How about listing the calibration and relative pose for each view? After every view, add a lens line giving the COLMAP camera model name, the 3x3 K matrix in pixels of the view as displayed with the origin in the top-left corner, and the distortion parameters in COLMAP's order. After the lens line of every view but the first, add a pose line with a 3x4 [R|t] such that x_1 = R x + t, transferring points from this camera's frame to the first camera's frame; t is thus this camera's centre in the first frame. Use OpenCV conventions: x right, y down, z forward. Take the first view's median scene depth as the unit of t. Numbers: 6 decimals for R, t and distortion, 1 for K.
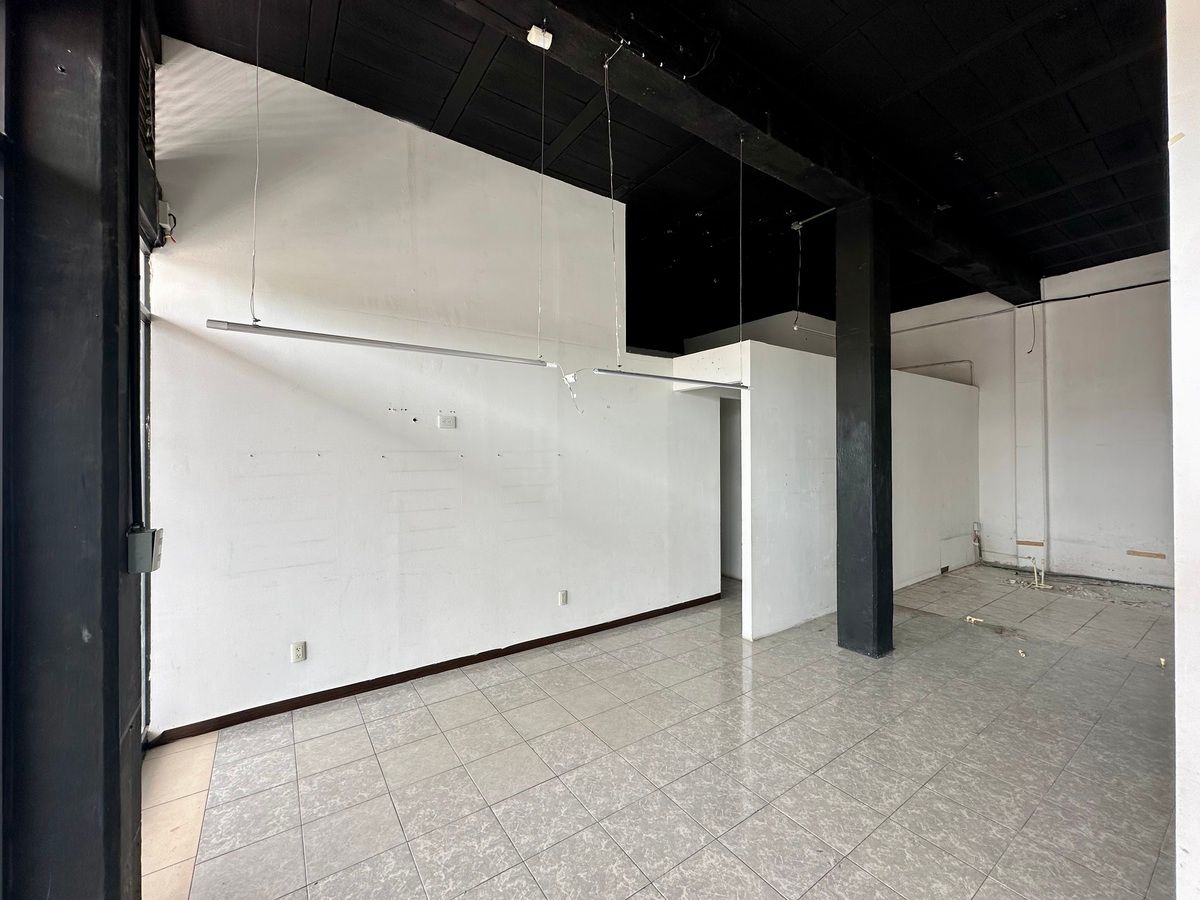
lens RADIAL K [[477.0, 0, 598.7], [0, 477.0, 451.5], [0, 0, 1]] dist [-0.004555, 0.000519]
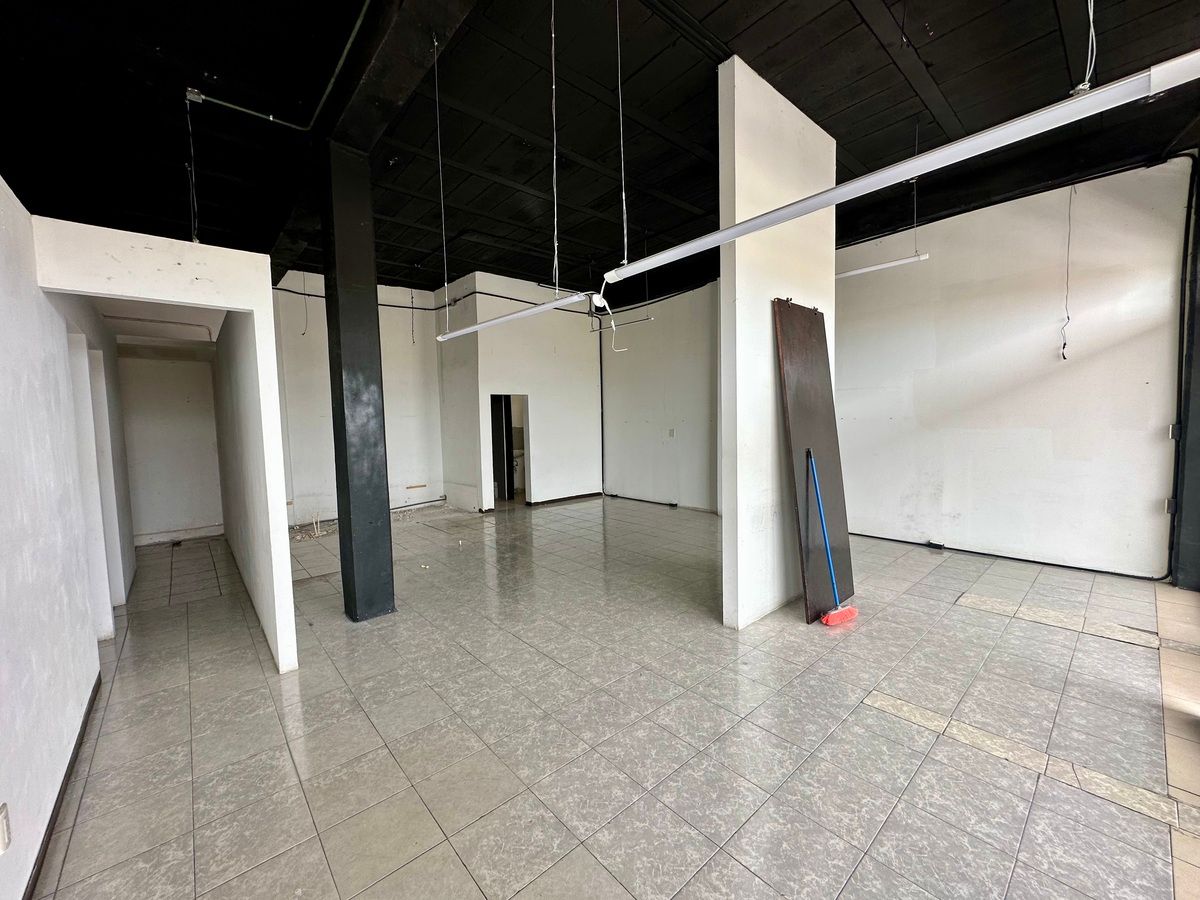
lens RADIAL K [[477.0, 0, 598.5], [0, 477.0, 449.4], [0, 0, 1]] dist [-0.004555, 0.000519]
pose [[-0.118234, -0.055656, 0.991425, -0.786004], [0.020778, 0.998071, 0.058507, 0.035229], [-0.992768, 0.027517, -0.116849, 1.047312]]
